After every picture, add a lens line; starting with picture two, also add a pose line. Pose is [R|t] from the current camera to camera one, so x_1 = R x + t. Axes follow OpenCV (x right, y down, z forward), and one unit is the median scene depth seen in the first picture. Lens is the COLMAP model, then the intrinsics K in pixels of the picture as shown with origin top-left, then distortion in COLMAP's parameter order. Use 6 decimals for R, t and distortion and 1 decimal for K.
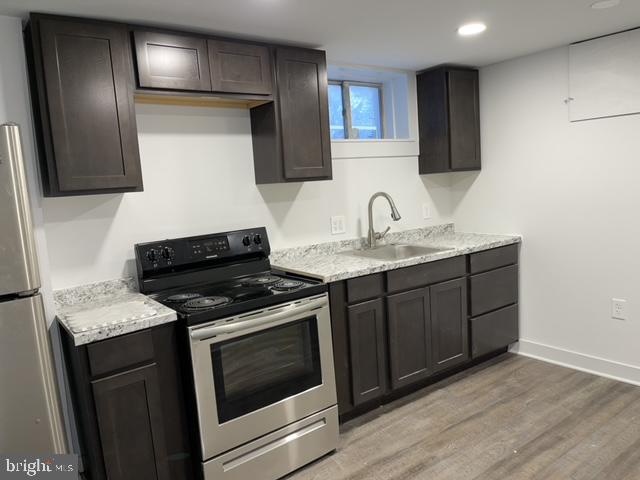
lens RADIAL K [[475.9, 0, 320.0], [0, 475.9, 240.0], [0, 0, 1]] dist [0.079262, -0.102698]
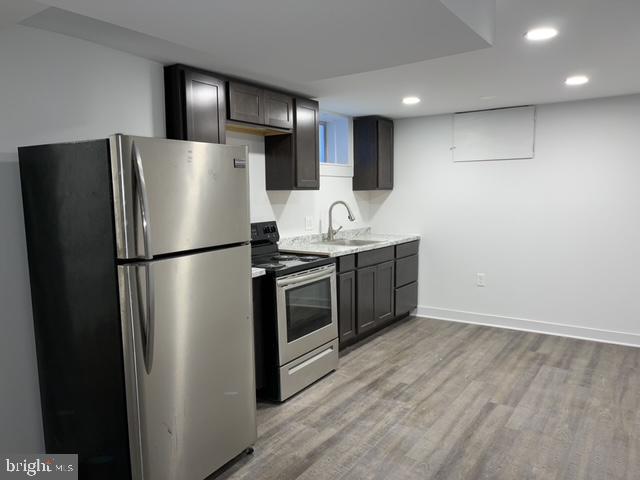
lens RADIAL K [[475.9, 0, 320.0], [0, 475.9, 240.0], [0, 0, 1]] dist [0.079262, -0.102698]
pose [[0.940861, 0.019143, 0.338250, -0.435021], [-0.006368, 0.999225, -0.038838, 0.076664], [-0.338732, 0.034387, 0.940254, -0.331008]]
